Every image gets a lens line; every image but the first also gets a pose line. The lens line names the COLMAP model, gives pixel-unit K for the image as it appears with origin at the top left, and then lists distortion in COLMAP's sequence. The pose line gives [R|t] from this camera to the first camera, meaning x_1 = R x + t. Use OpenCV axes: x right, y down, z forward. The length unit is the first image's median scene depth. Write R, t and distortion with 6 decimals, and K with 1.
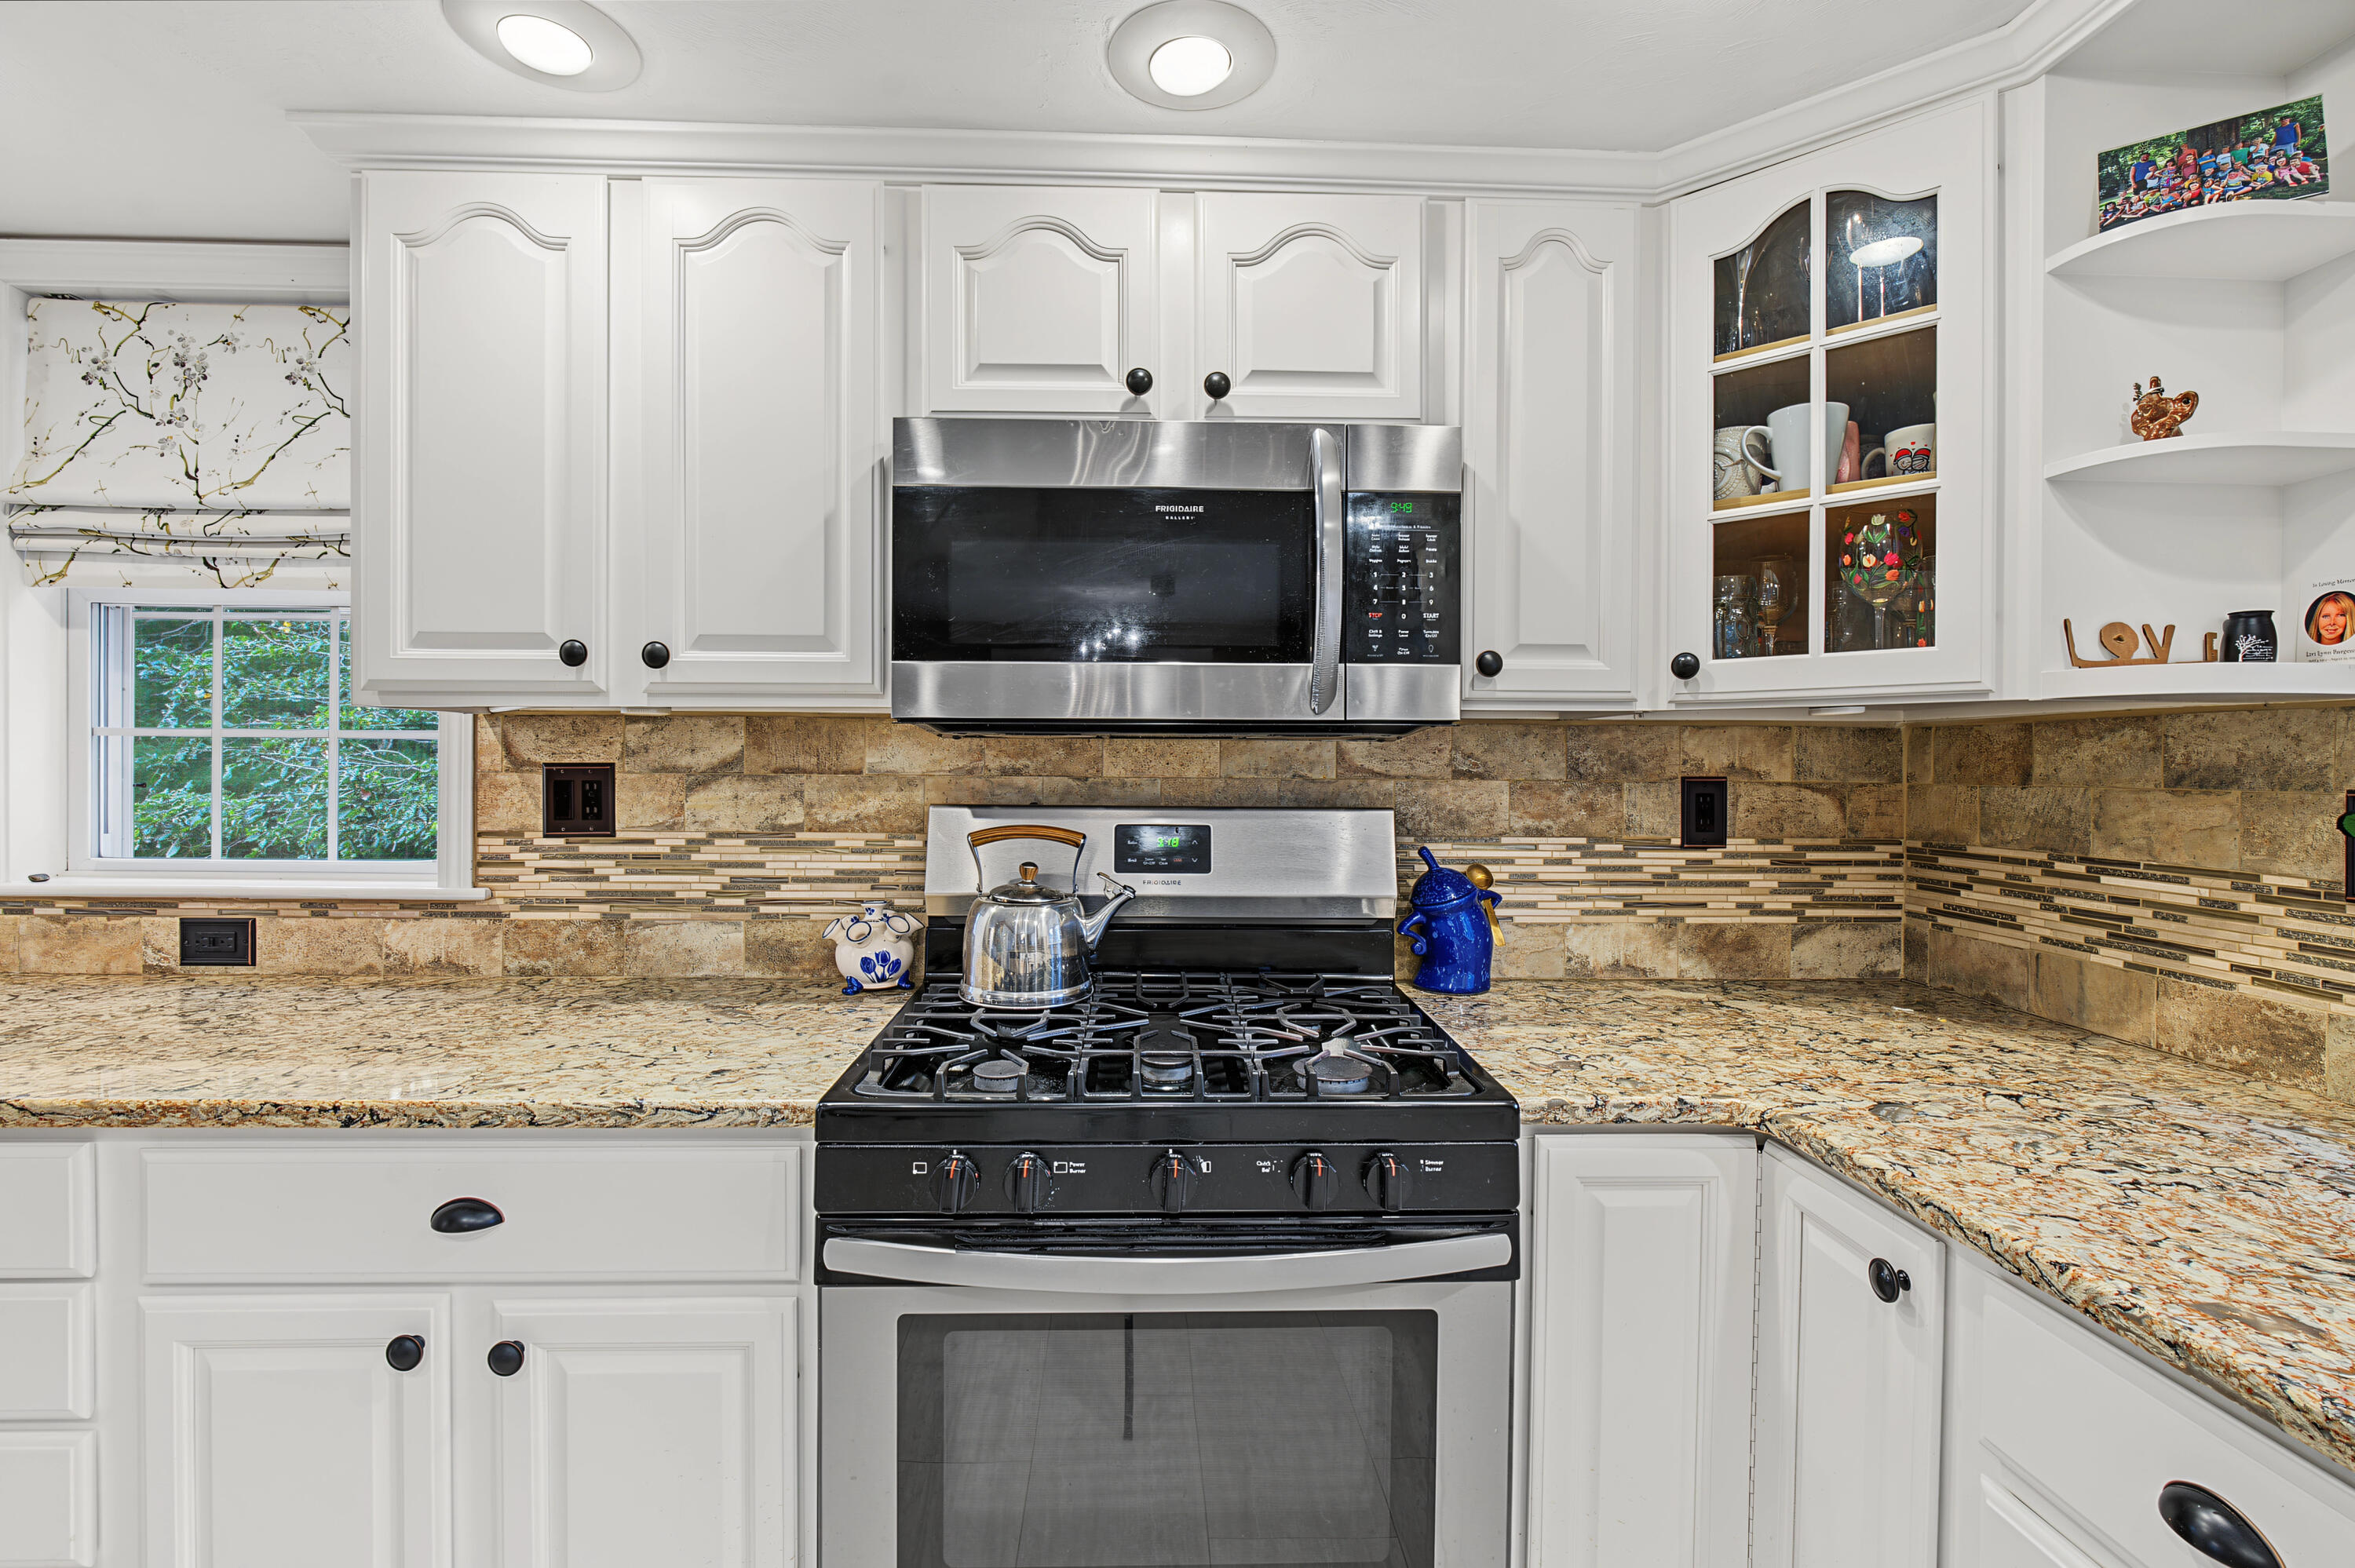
lens RADIAL K [[1055.7, 0, 1179.6], [0, 1055.7, 775.6], [0, 0, 1]] dist [-0.017872, 0.003162]
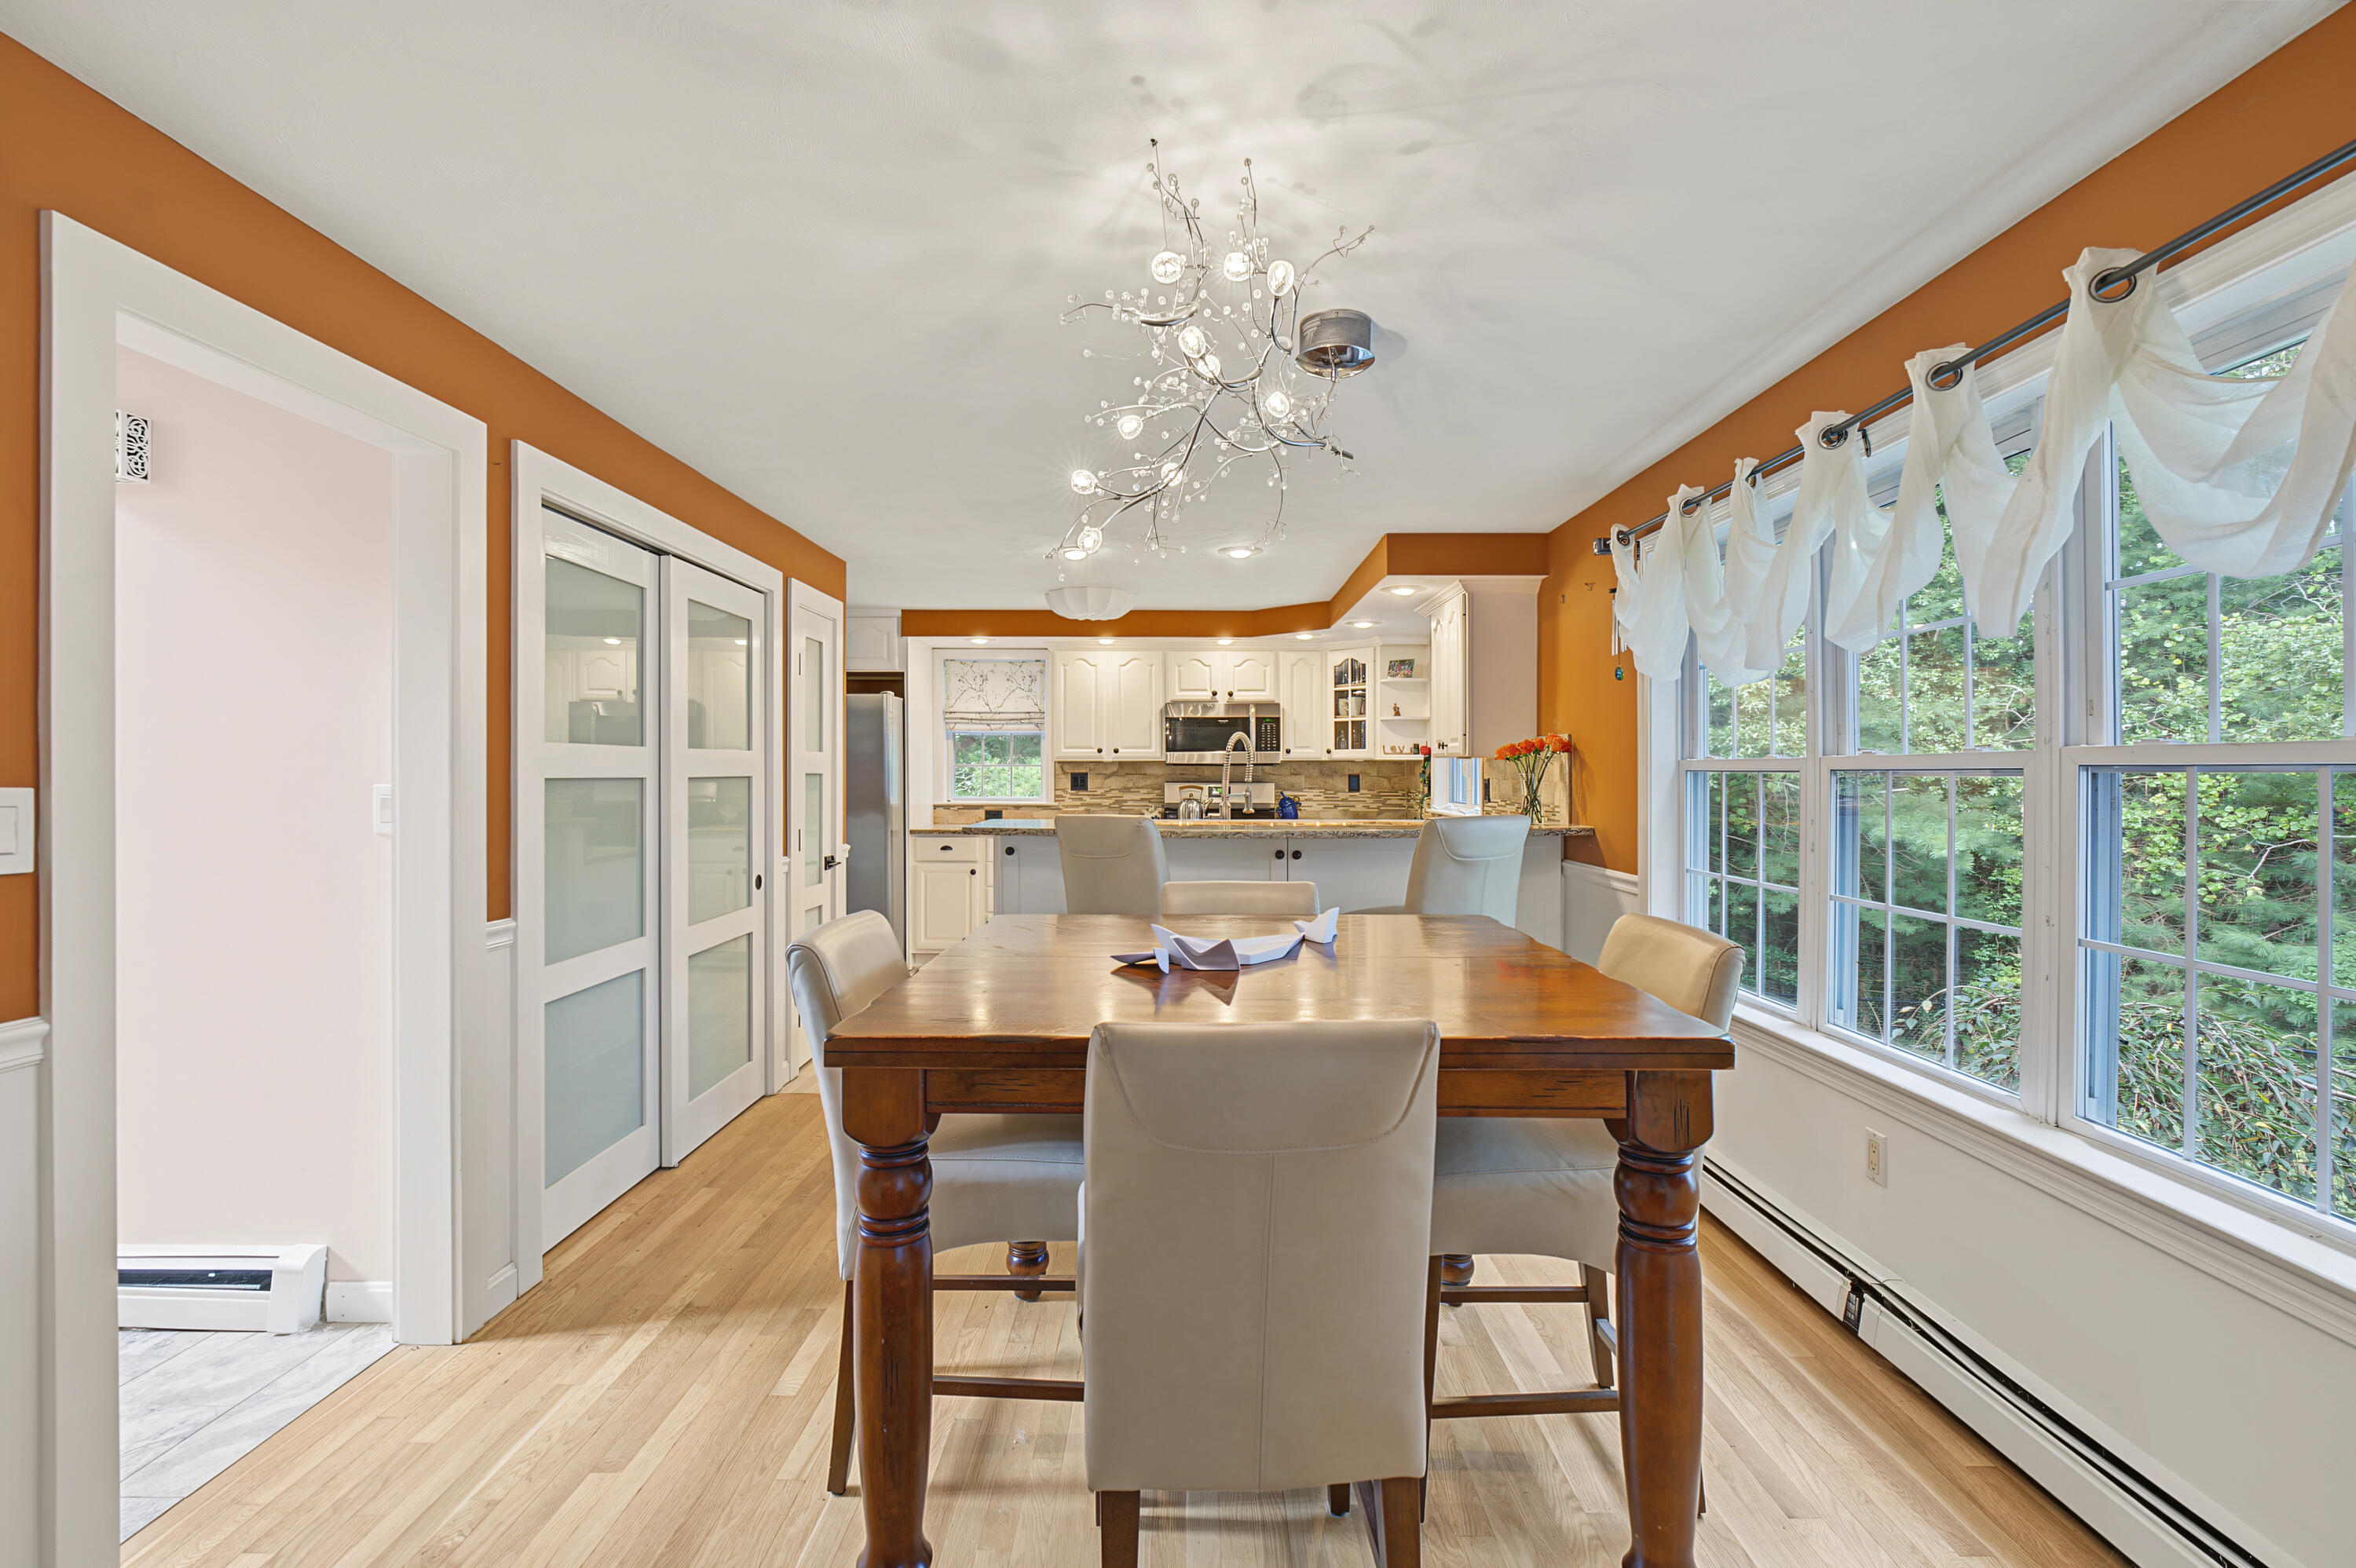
lens RADIAL K [[1056.1, 0, 1201.0], [0, 1056.1, 773.9], [0, 0, 1]] dist [-0.017872, 0.003162]
pose [[0.999718, -0.005935, -0.022999, 0.008560], [0.005726, 0.999942, -0.009135, 0.035702], [0.023052, 0.009001, 0.999694, -3.346638]]
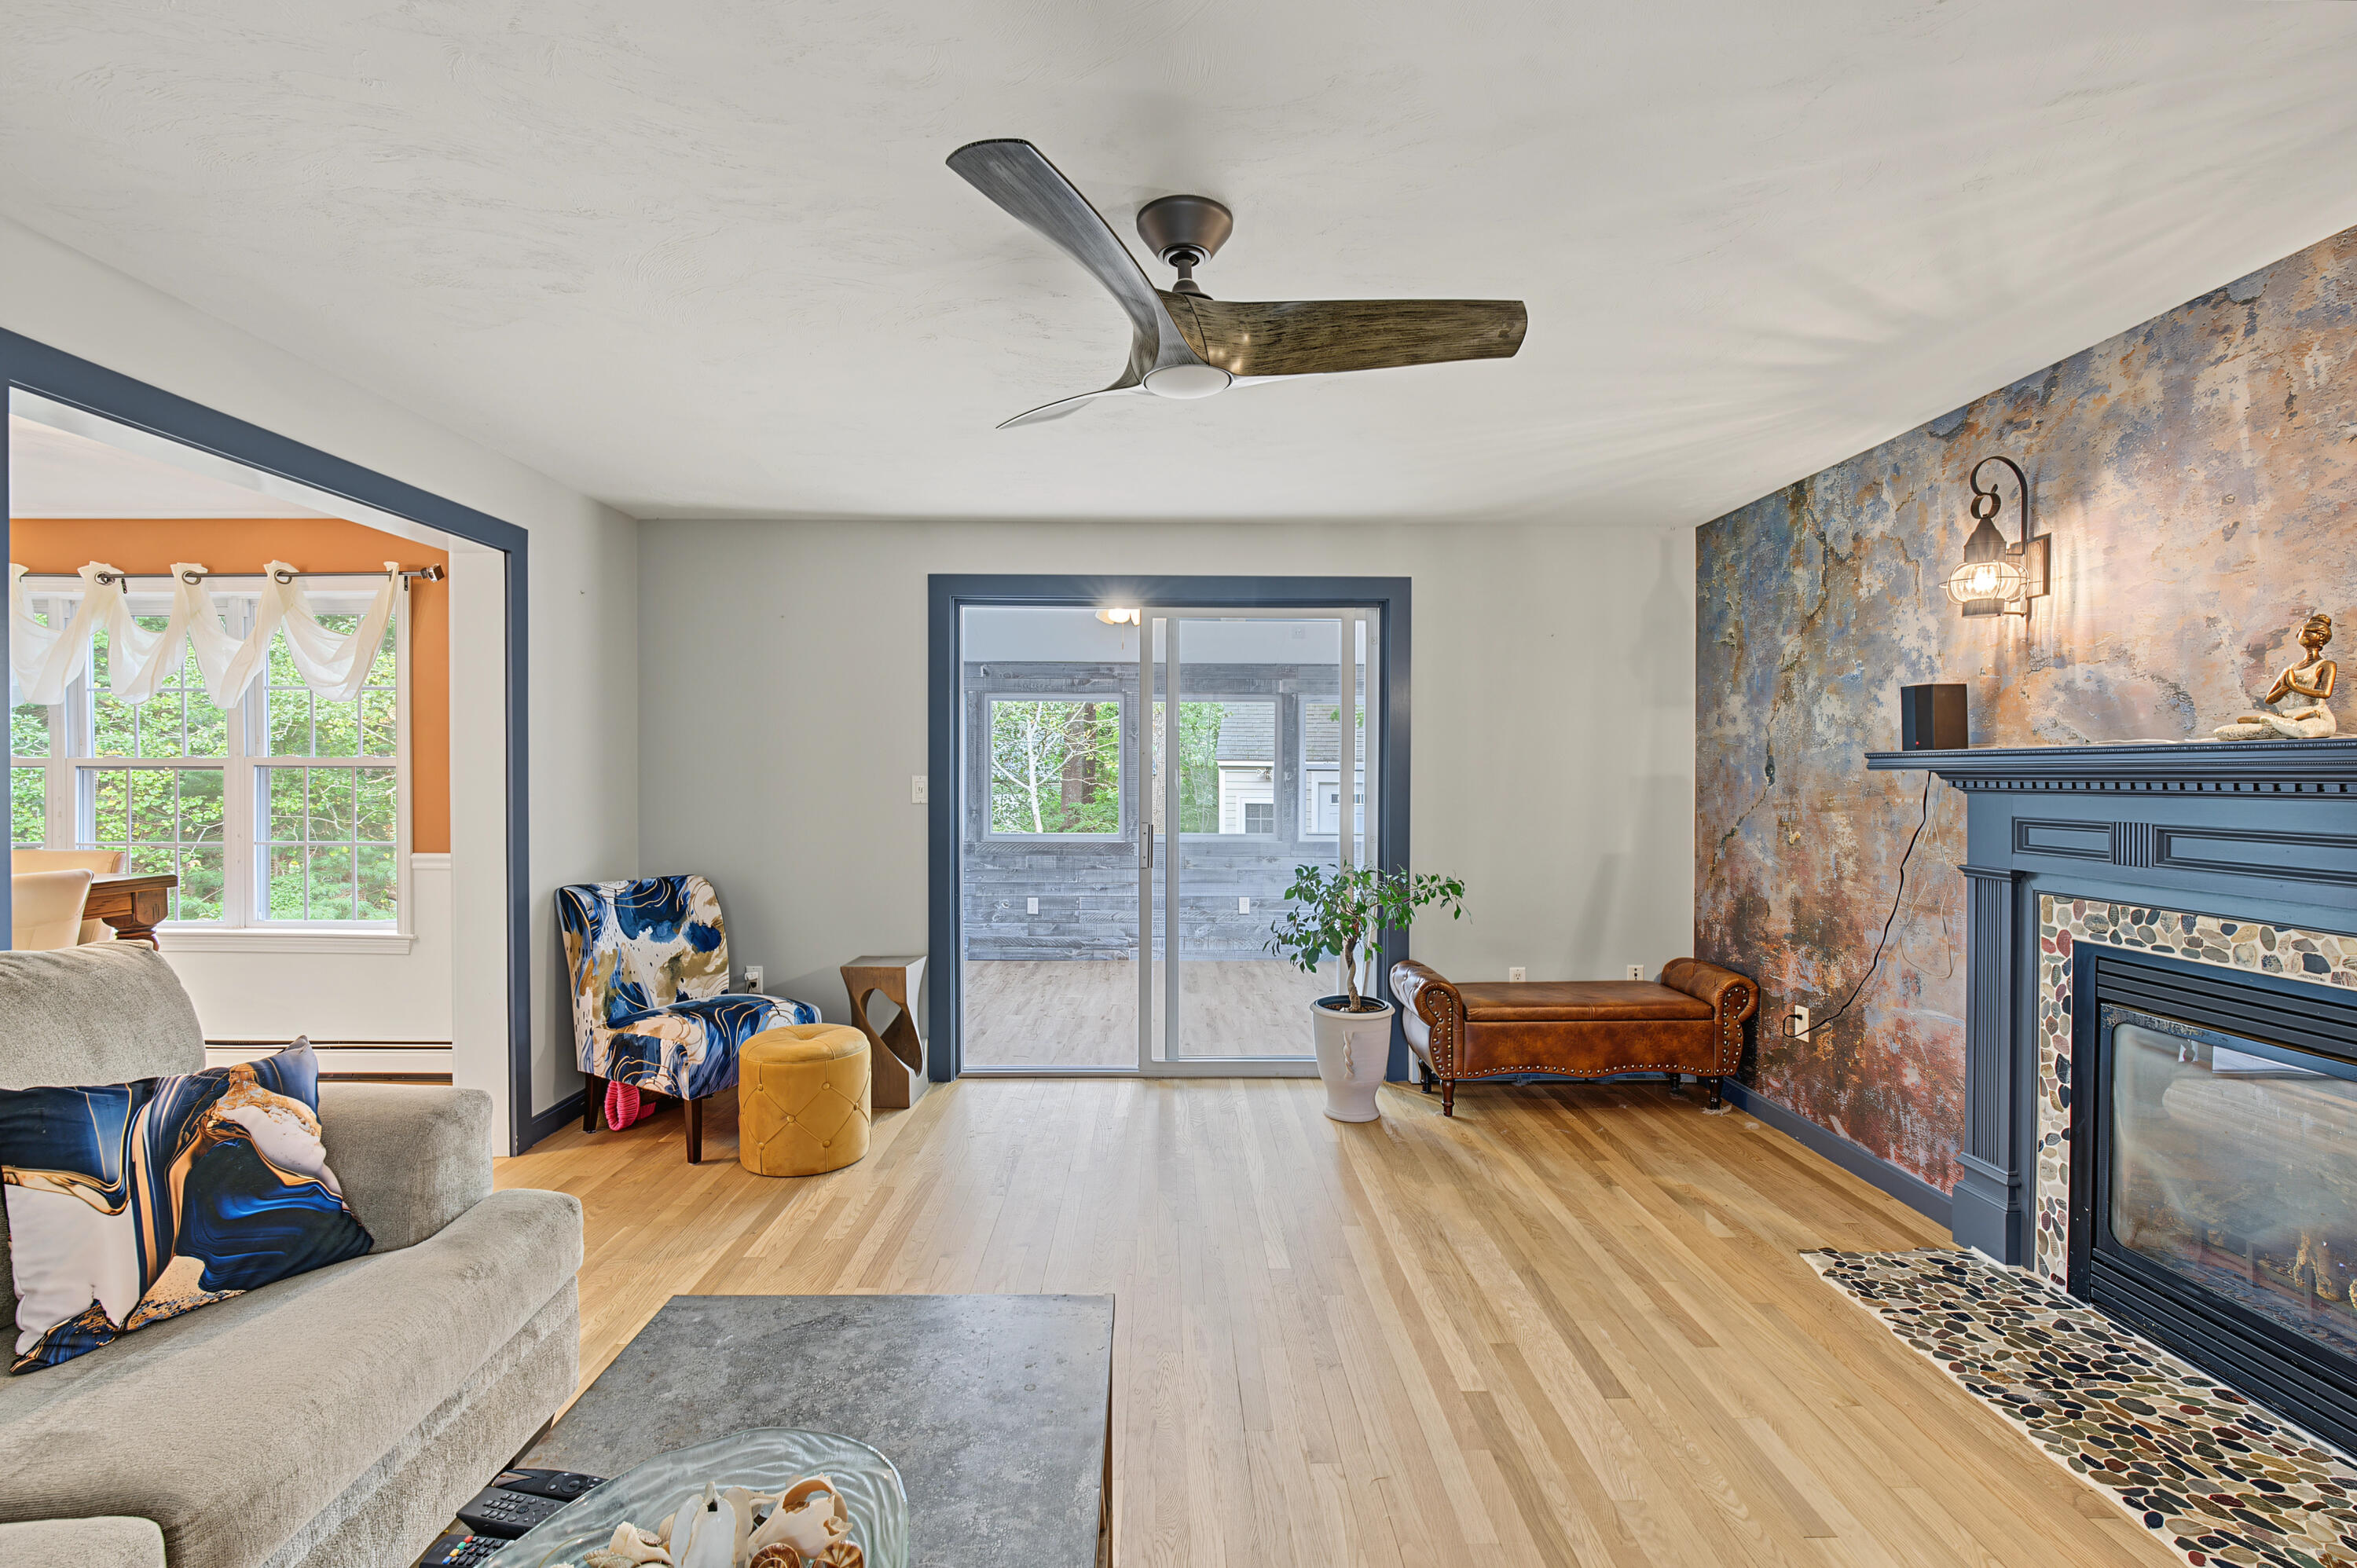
lens RADIAL K [[1056.6, 0, 1193.0], [0, 1056.6, 786.1], [0, 0, 1]] dist [-0.017872, 0.003162]
pose [[0.004237, -0.018769, 0.999815, -1.707952], [0.006830, 0.999801, 0.018740, 0.041616], [-0.999968, 0.006749, 0.004365, -4.570890]]
